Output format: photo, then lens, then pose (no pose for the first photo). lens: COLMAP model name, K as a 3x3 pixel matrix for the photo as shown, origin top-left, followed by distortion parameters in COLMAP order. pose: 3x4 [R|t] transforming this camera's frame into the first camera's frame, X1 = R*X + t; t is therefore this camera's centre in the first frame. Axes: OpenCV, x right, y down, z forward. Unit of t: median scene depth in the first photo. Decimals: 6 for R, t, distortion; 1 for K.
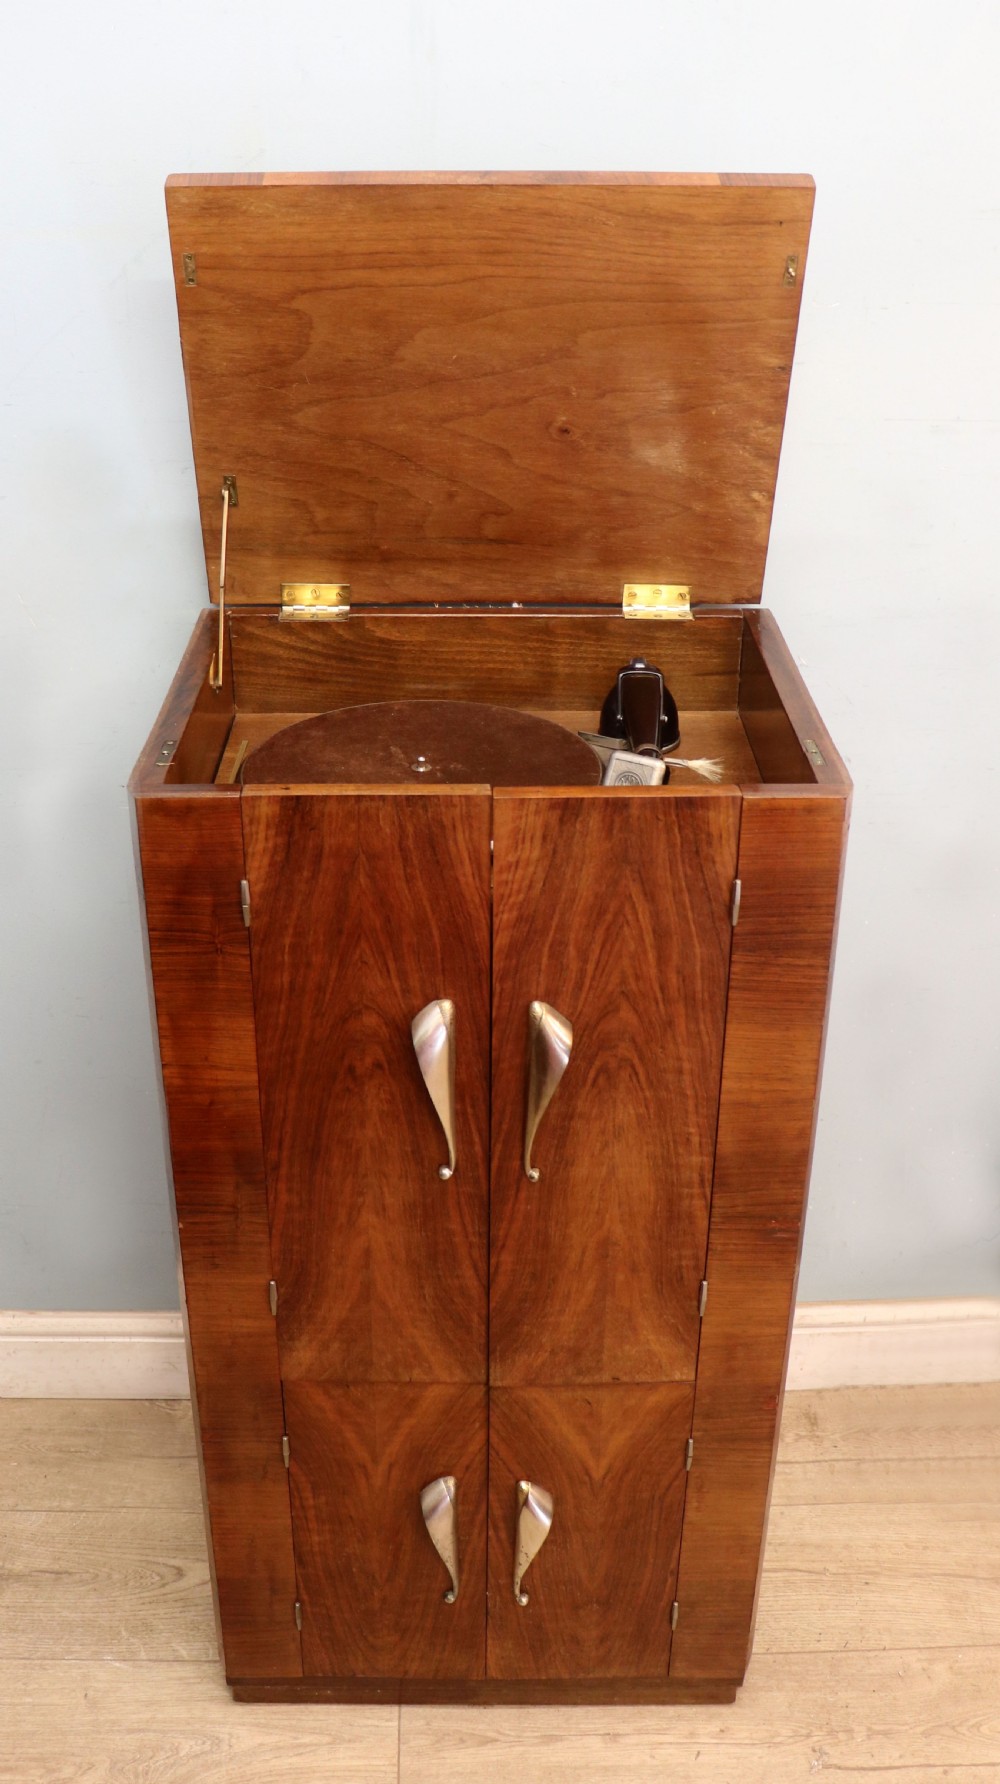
lens RADIAL K [[1741.4, 0, 442.5], [0, 1741.4, 813.9], [0, 0, 1]] dist [-0.191720, 0.159849]
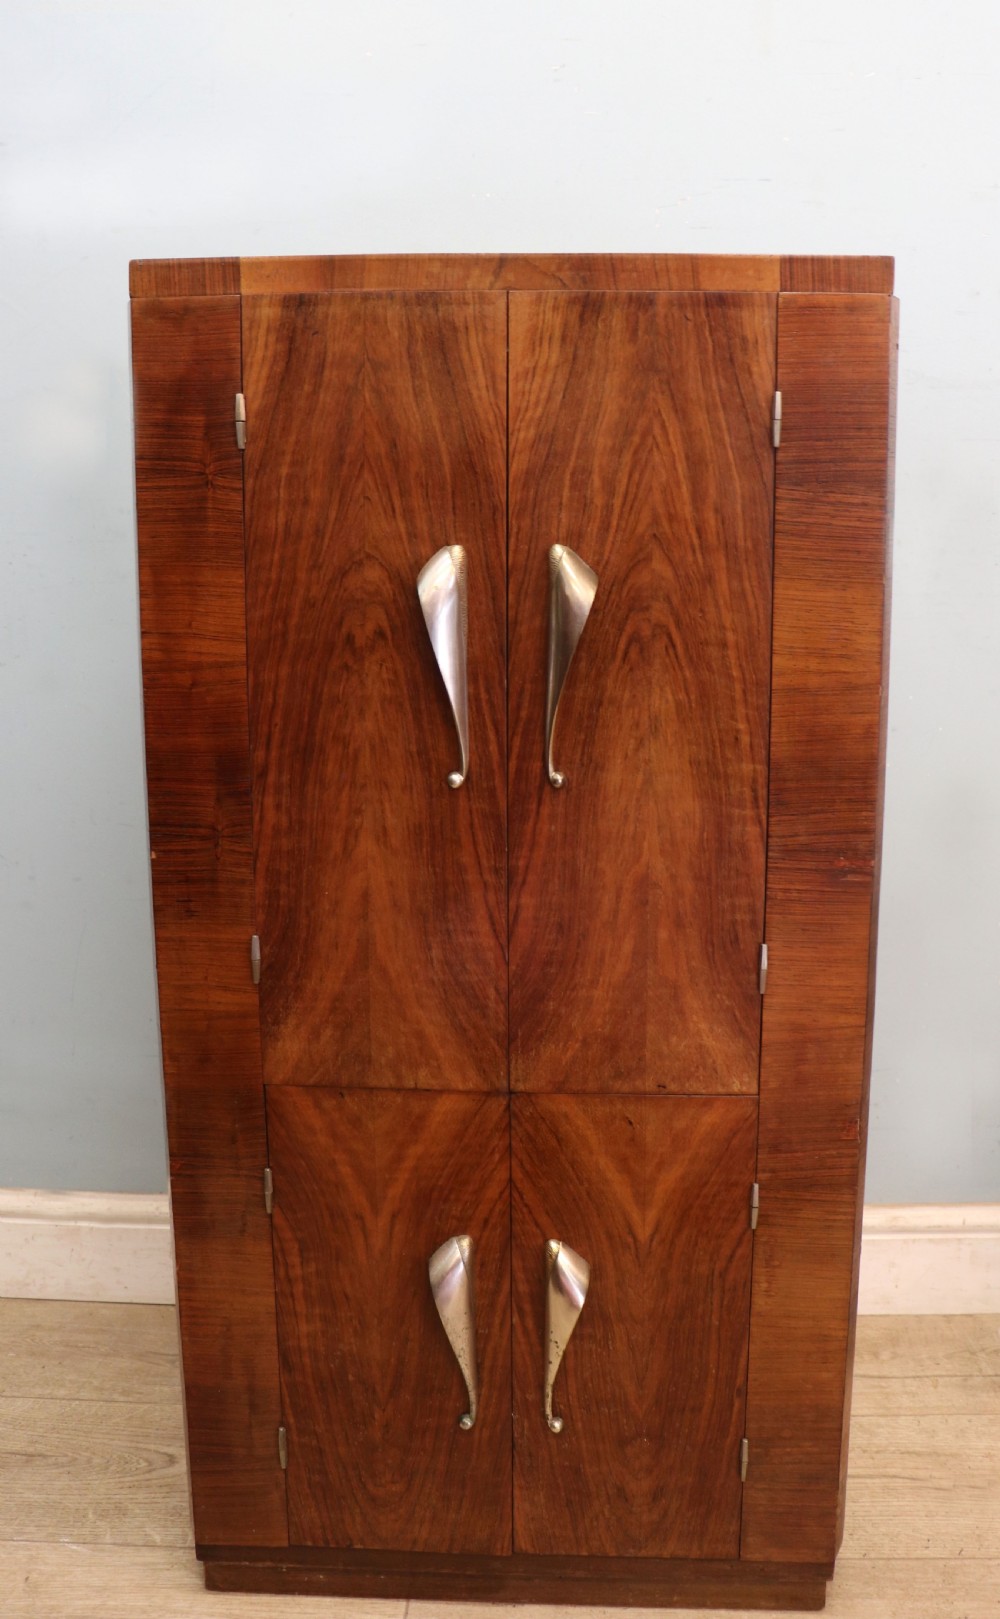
lens RADIAL K [[1462.4, 0, 567.0], [0, 1462.4, 743.4], [0, 0, 1]] dist [-0.196323, 0.165585]
pose [[0.999663, 0.015294, -0.020968, 0.065511], [-0.020466, 0.961368, -0.274503, 0.353001], [0.015959, 0.274840, 0.961358, 0.267928]]
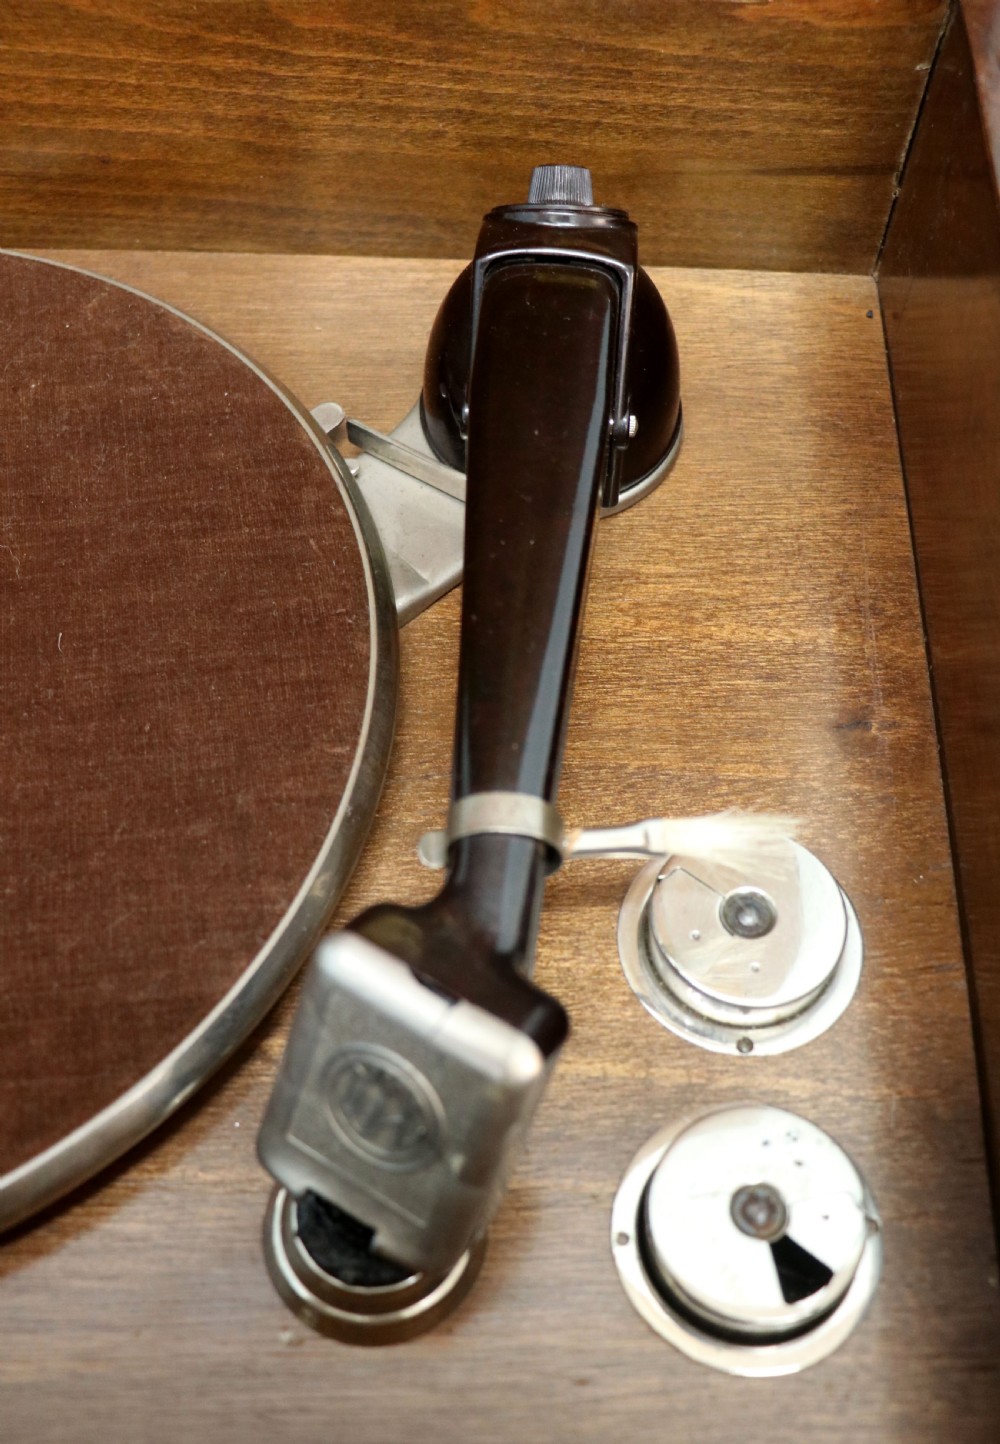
lens RADIAL K [[1589.7, 0, 484.7], [0, 1589.7, 755.4], [0, 0, 1]] dist [-0.135375, 0.245337]
pose [[0.999552, 0.029676, 0.003923, 0.105363], [-0.027071, 0.840203, 0.541596, -0.152529], [0.012777, -0.541459, 0.840630, 0.751749]]
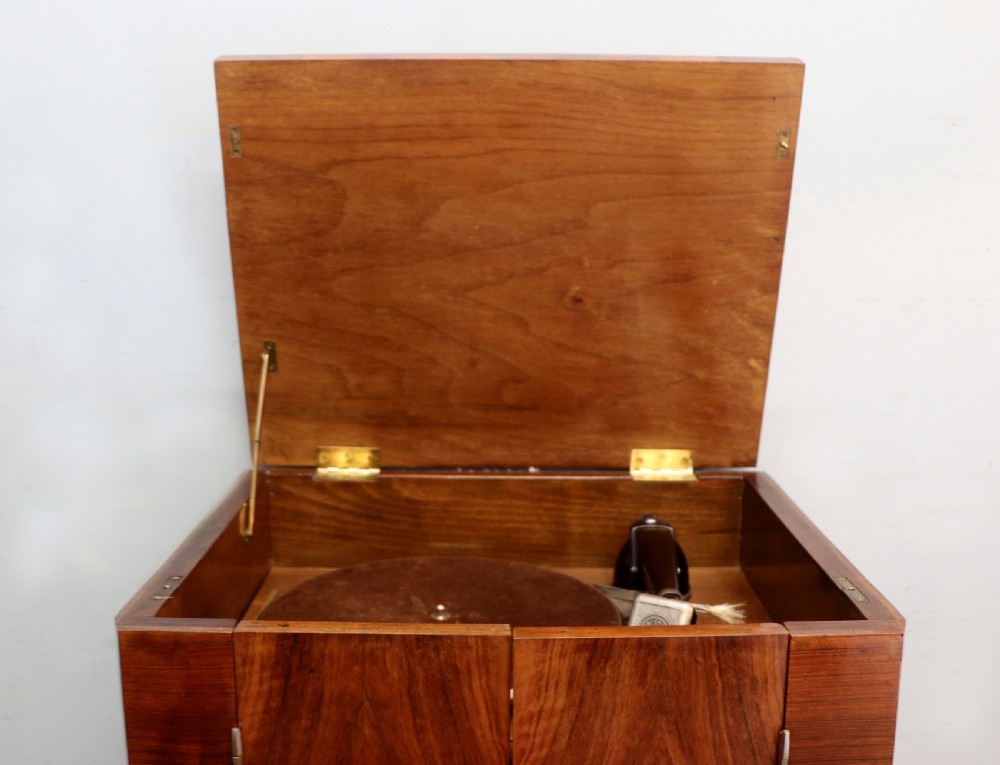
lens RADIAL K [[1096.6, 0, 477.5], [0, 1096.6, 332.4], [0, 0, 1]] dist [-0.201800, 0.172326]
pose [[0.999970, 0.007667, -0.000626, 0.008113], [-0.007483, 0.950709, -0.309993, 0.010789], [-0.001782, 0.309989, 0.950739, 0.346117]]
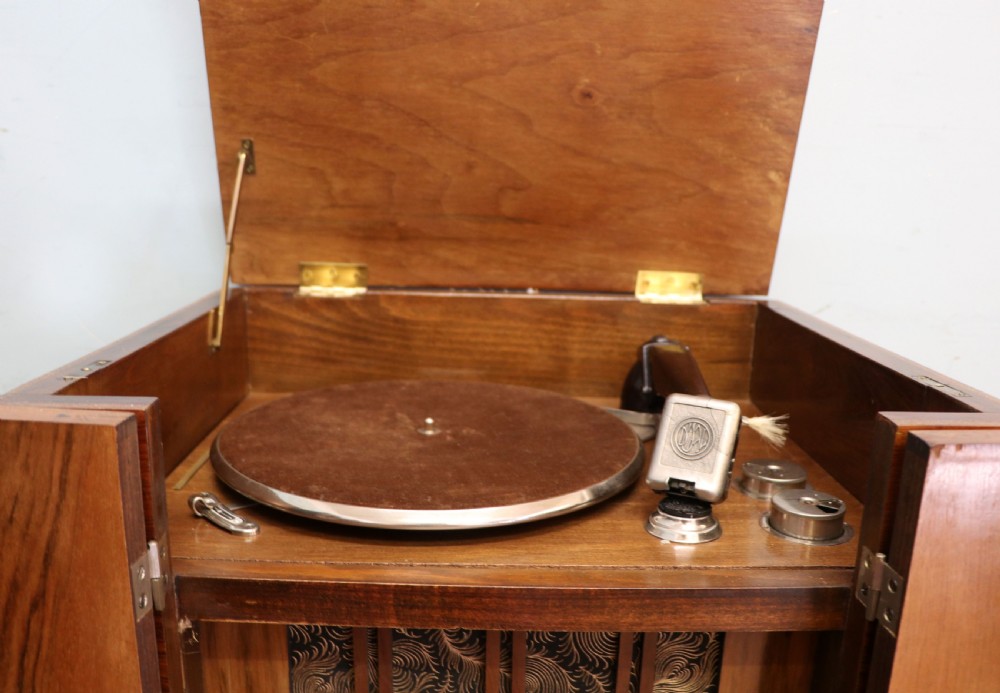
lens RADIAL K [[865.4, 0, 477.4], [0, 865.4, 362.2], [0, 0, 1]] dist [-0.190969, 0.141304]
pose [[0.999550, 0.024019, 0.017954, 0.003279], [-0.019465, 0.975117, -0.220837, 0.033575], [-0.022812, 0.220388, 0.975146, 0.554930]]
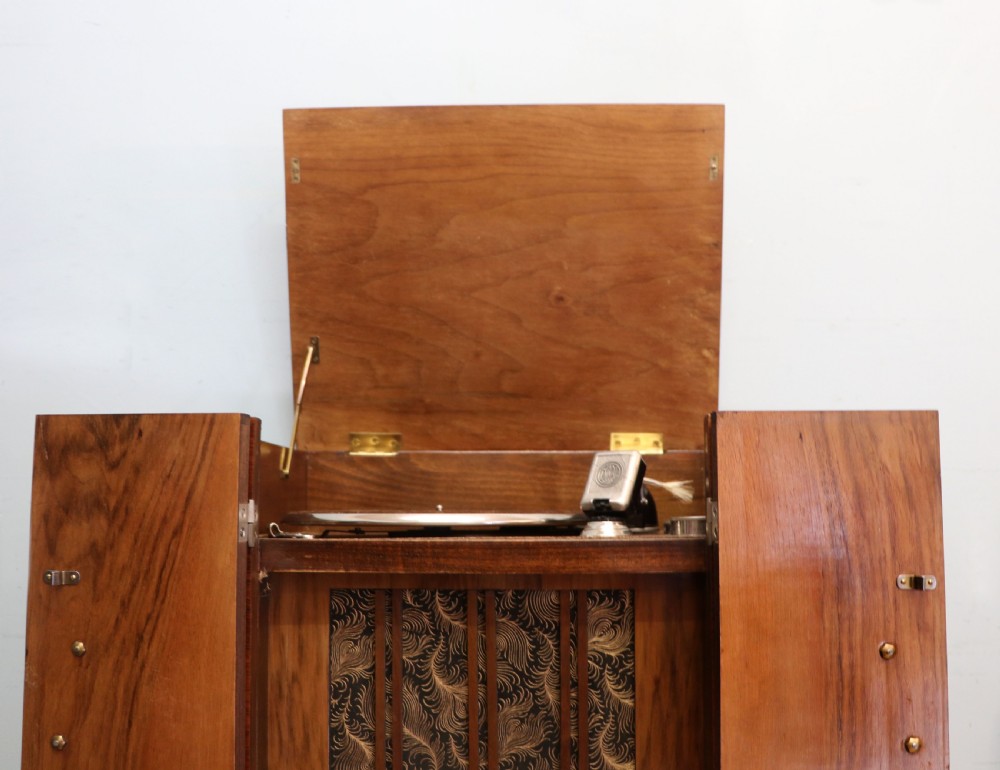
lens RADIAL K [[984.8, 0, 531.3], [0, 984.8, 395.7], [0, 0, 1]] dist [-0.196451, 0.165548]
pose [[0.999945, 0.003274, -0.009968, 0.055138], [-0.008144, 0.841223, -0.540628, 0.257952], [0.006615, 0.540679, 0.841203, 0.382187]]
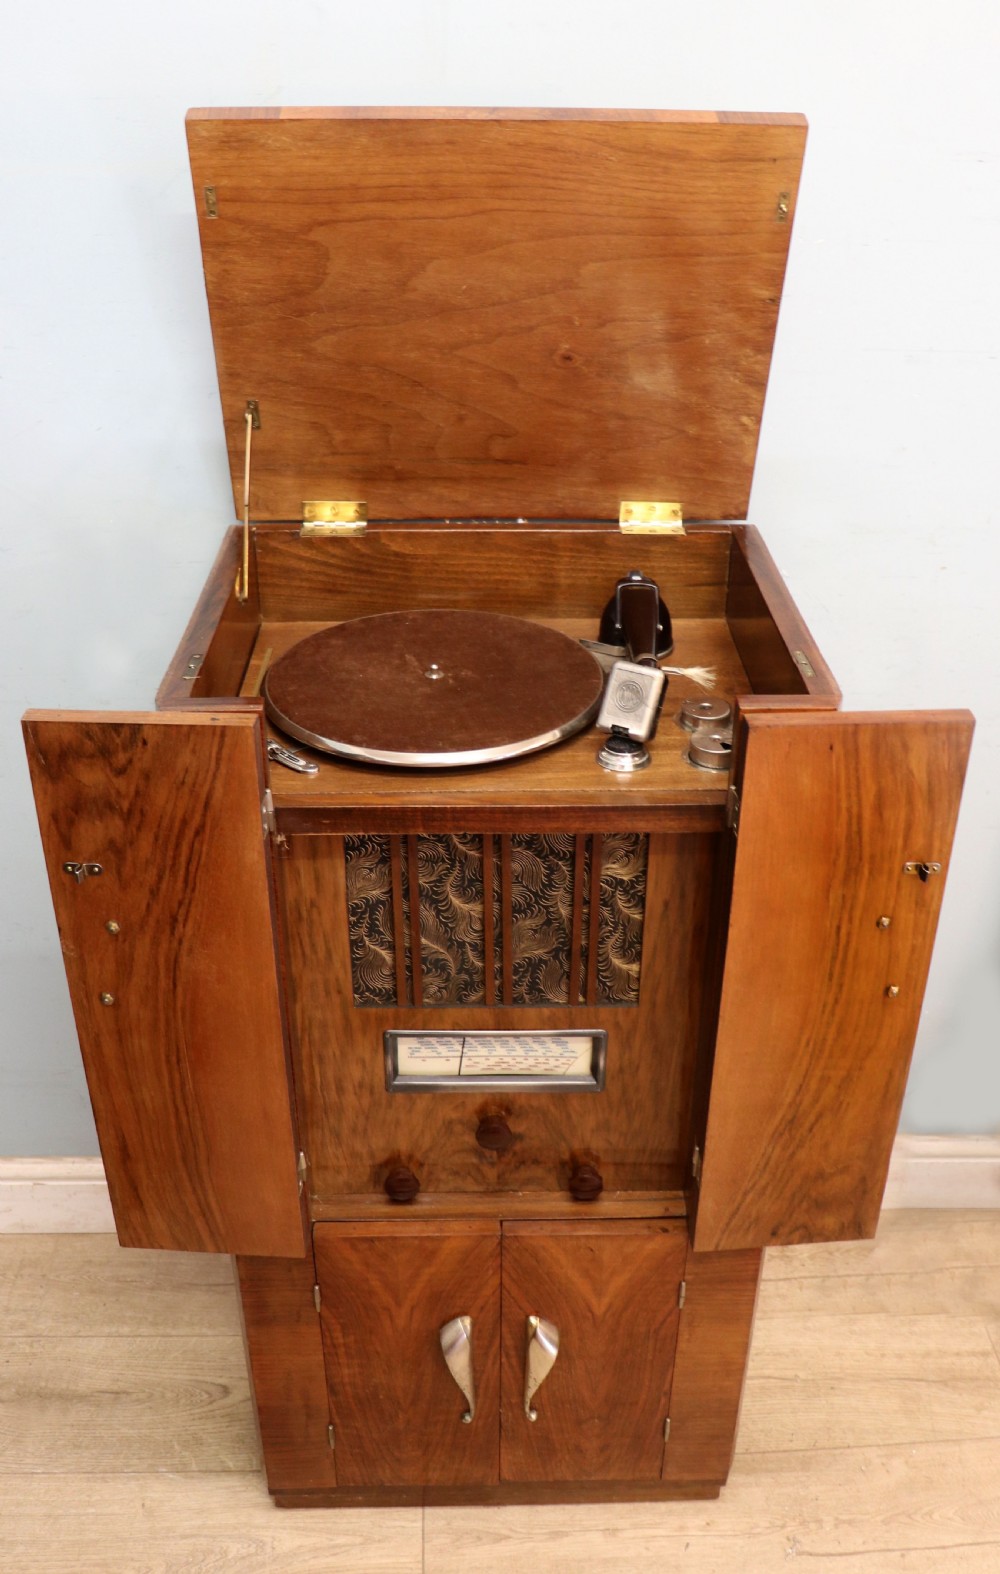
lens RADIAL K [[1467.3, 0, 512.6], [0, 1467.3, 792.4], [0, 0, 1]] dist [-0.191749, 0.167203]
pose [[0.999033, -0.007202, 0.043382, -0.003584], [0.004000, 0.997291, 0.073444, -0.019738], [-0.043794, -0.073199, 0.996355, 0.091518]]
